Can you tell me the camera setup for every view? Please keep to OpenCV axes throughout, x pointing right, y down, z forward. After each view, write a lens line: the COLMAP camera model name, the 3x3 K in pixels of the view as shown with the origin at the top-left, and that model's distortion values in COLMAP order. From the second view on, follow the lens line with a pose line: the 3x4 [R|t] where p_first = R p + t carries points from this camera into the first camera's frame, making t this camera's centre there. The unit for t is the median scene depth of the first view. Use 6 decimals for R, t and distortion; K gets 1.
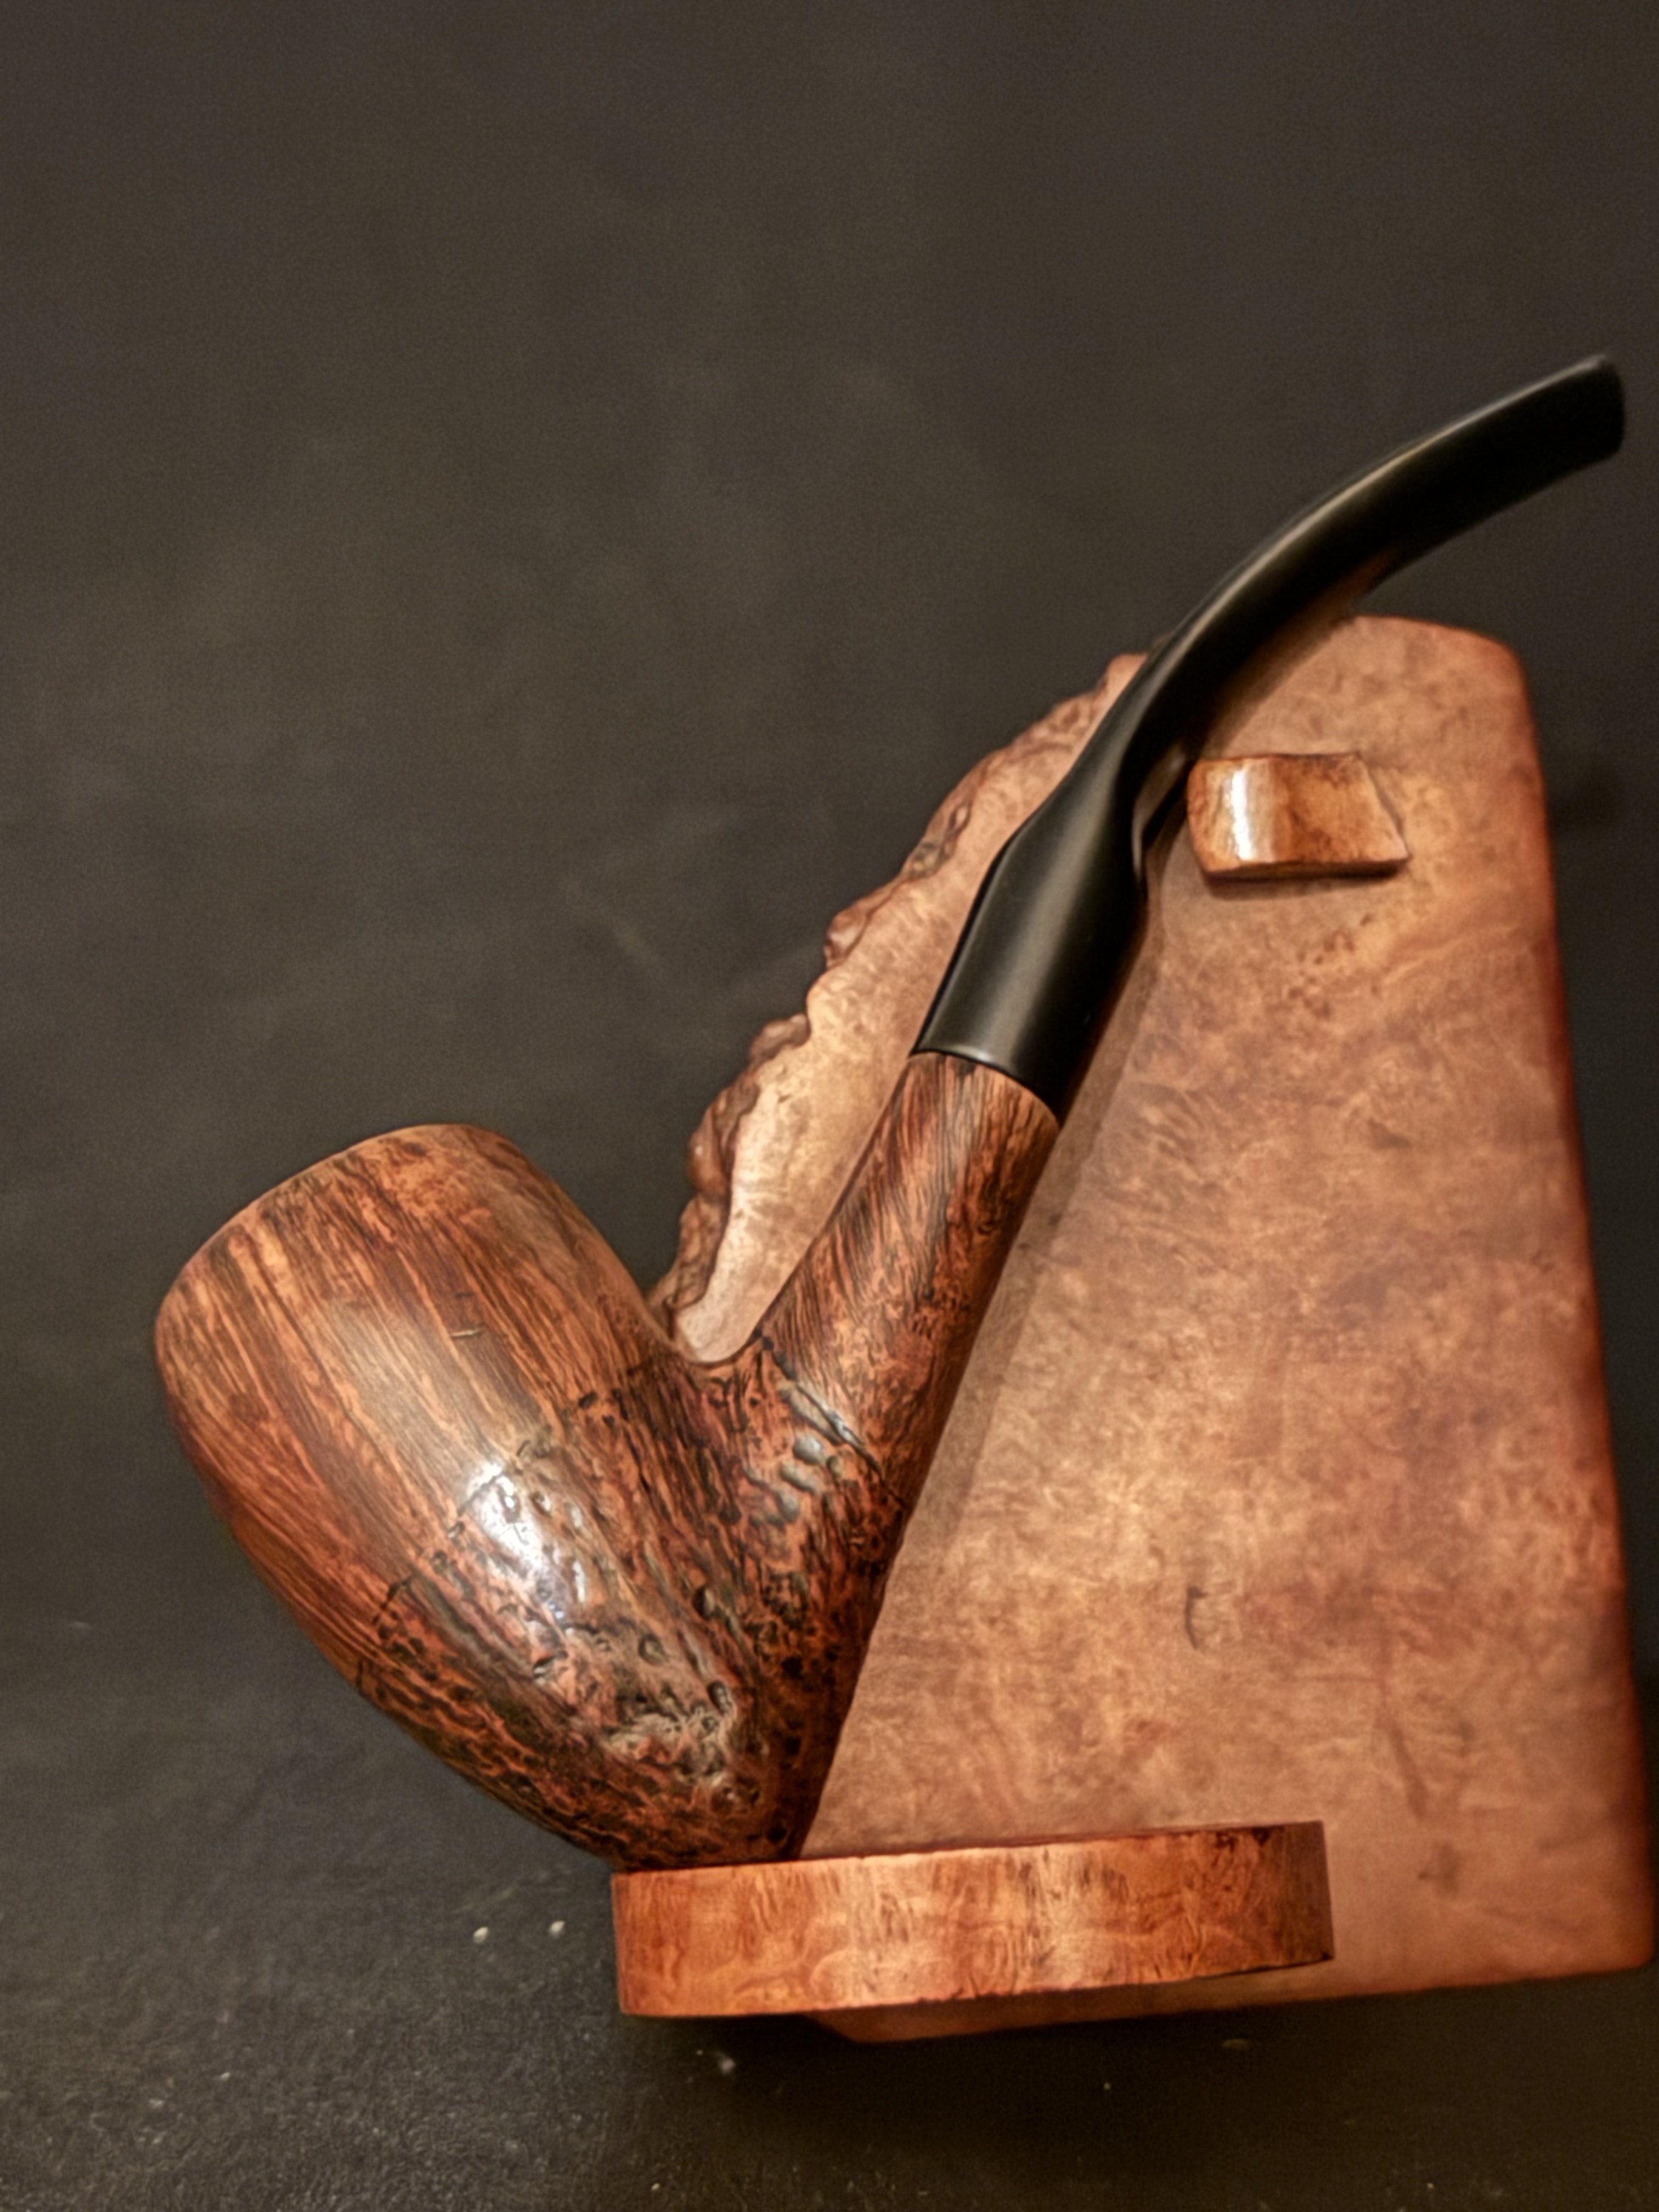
lens RADIAL K [[4048.4, 0, 829.5], [0, 4048.4, 1106.0], [0, 0, 1]] dist [-0.014595, 2.502521]
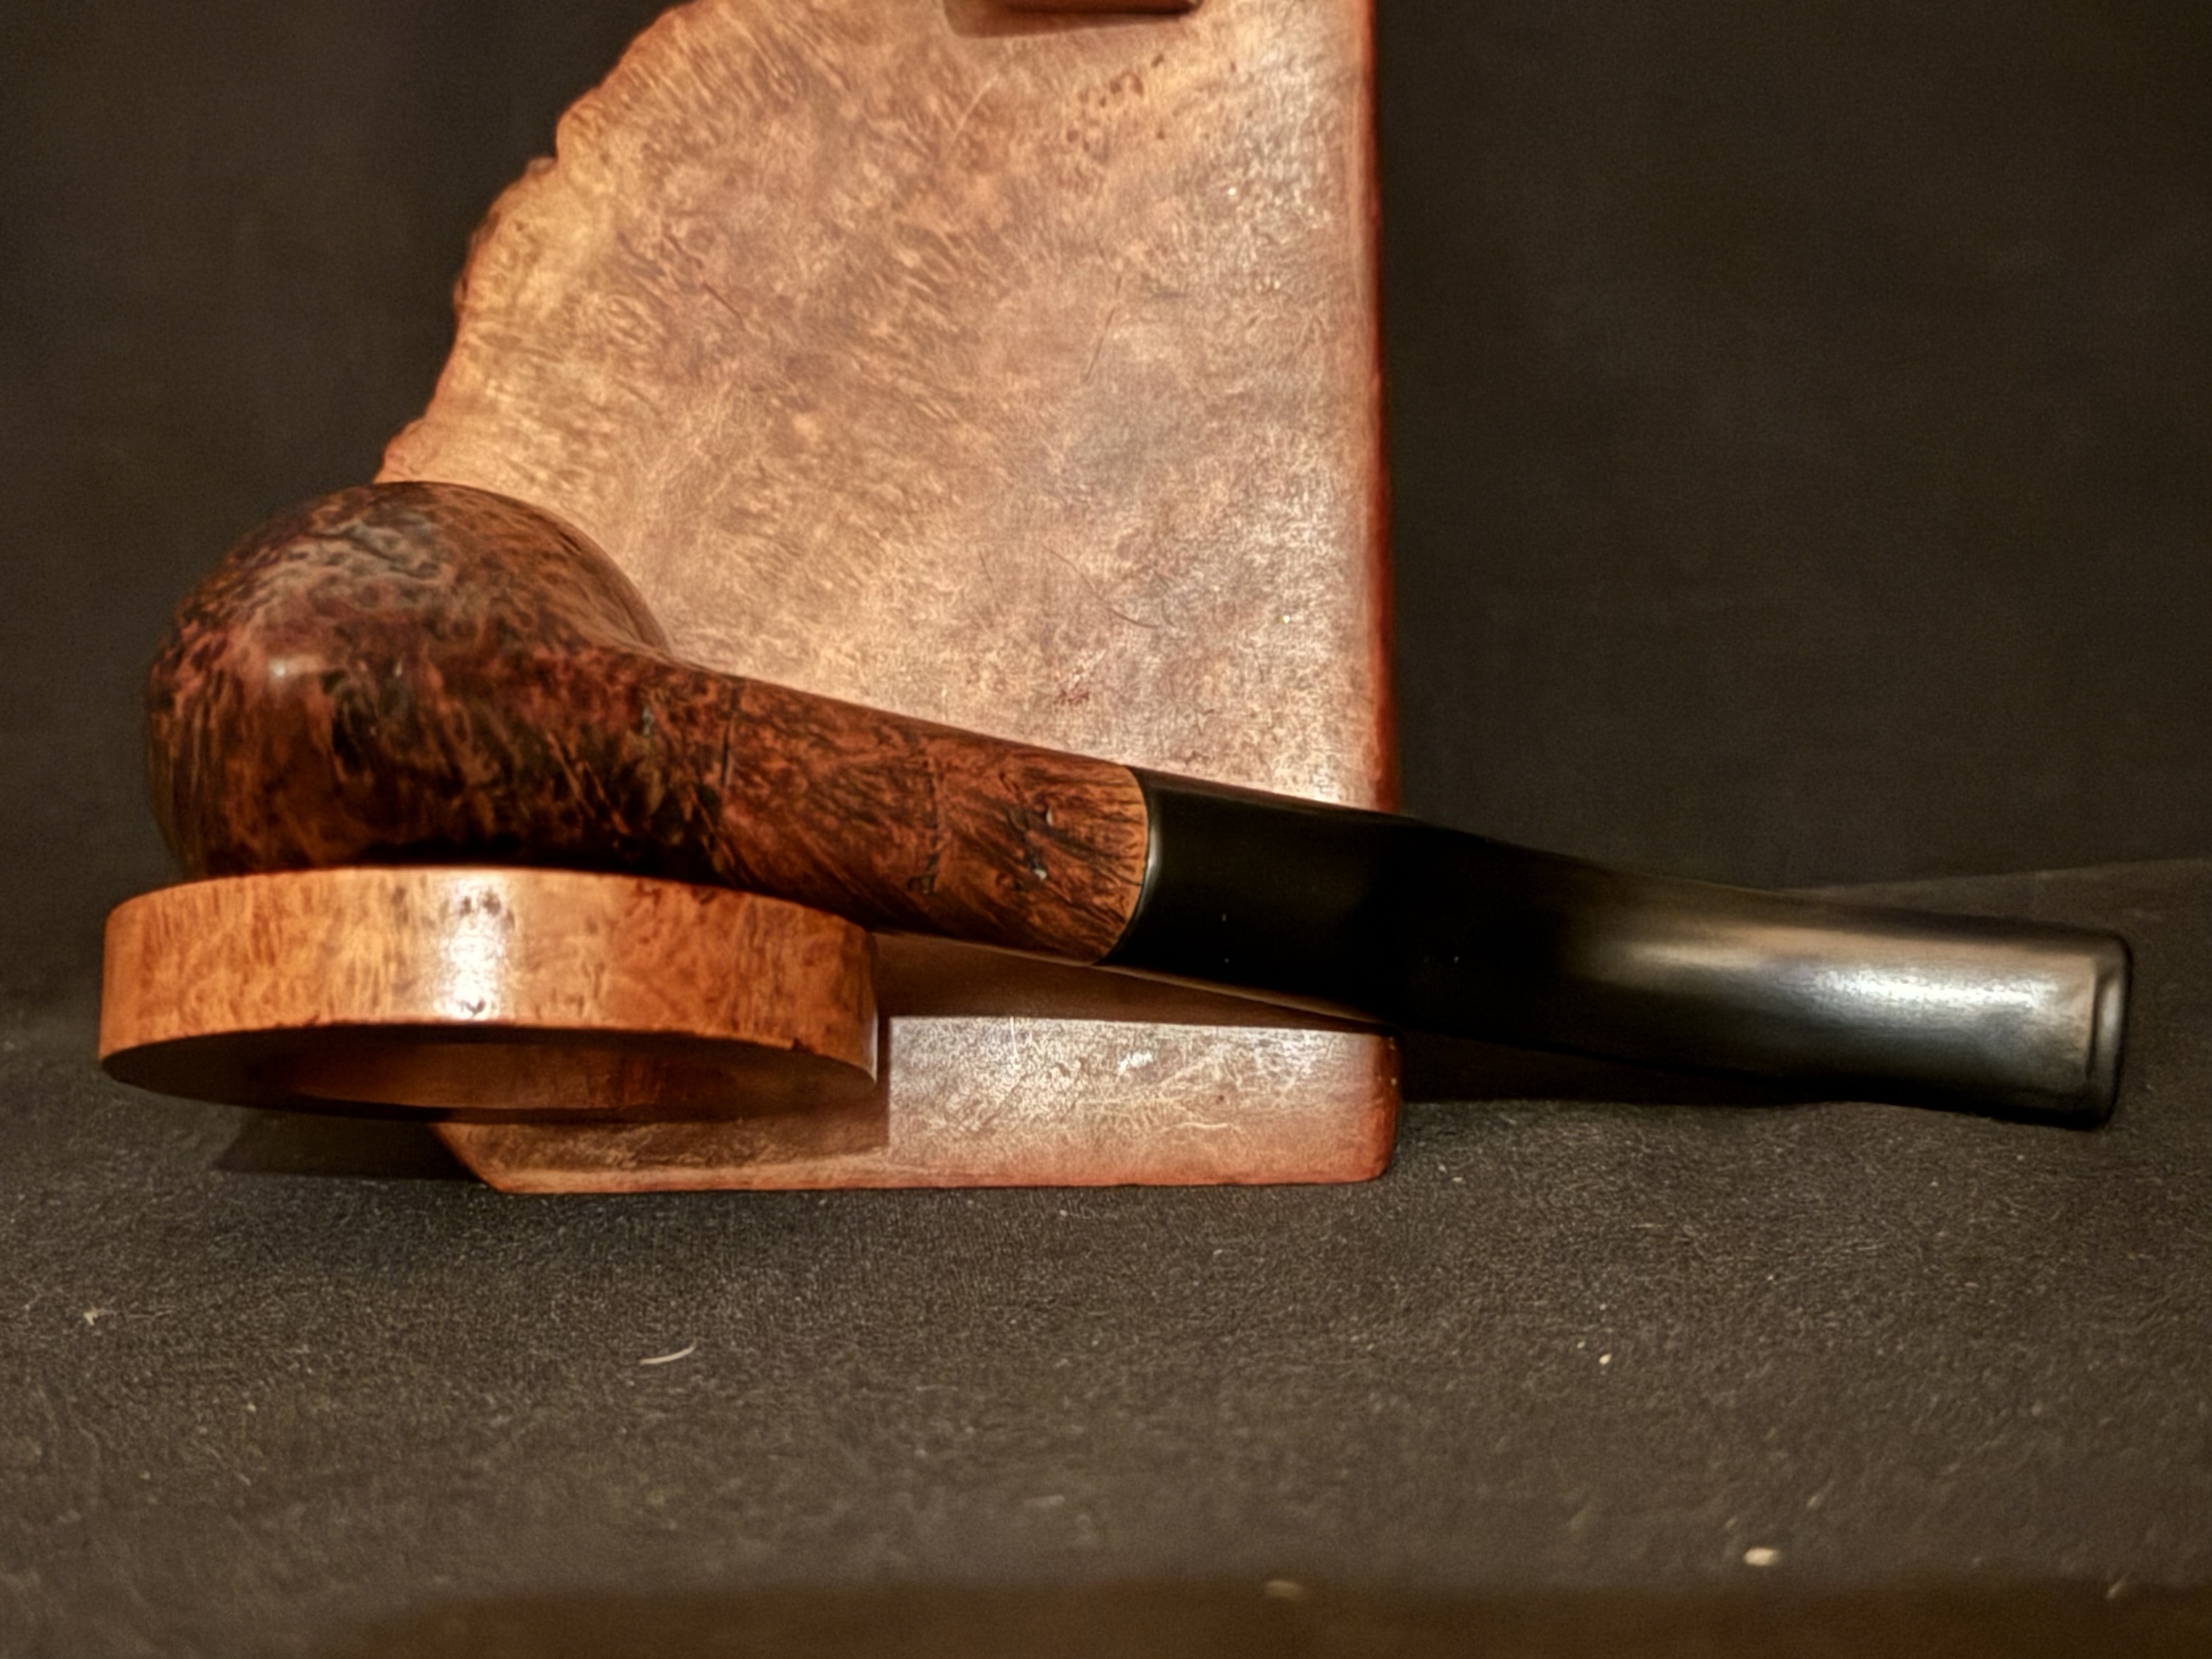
lens RADIAL K [[3664.6, 0, 1106.0], [0, 3664.6, 829.5], [0, 0, 1]] dist [-0.017101, 1.225575]
pose [[0.978445, 0.043759, -0.201817, 0.304614], [-0.047412, 0.998787, -0.013300, 0.145013], [0.200990, 0.022582, 0.979333, 0.178742]]
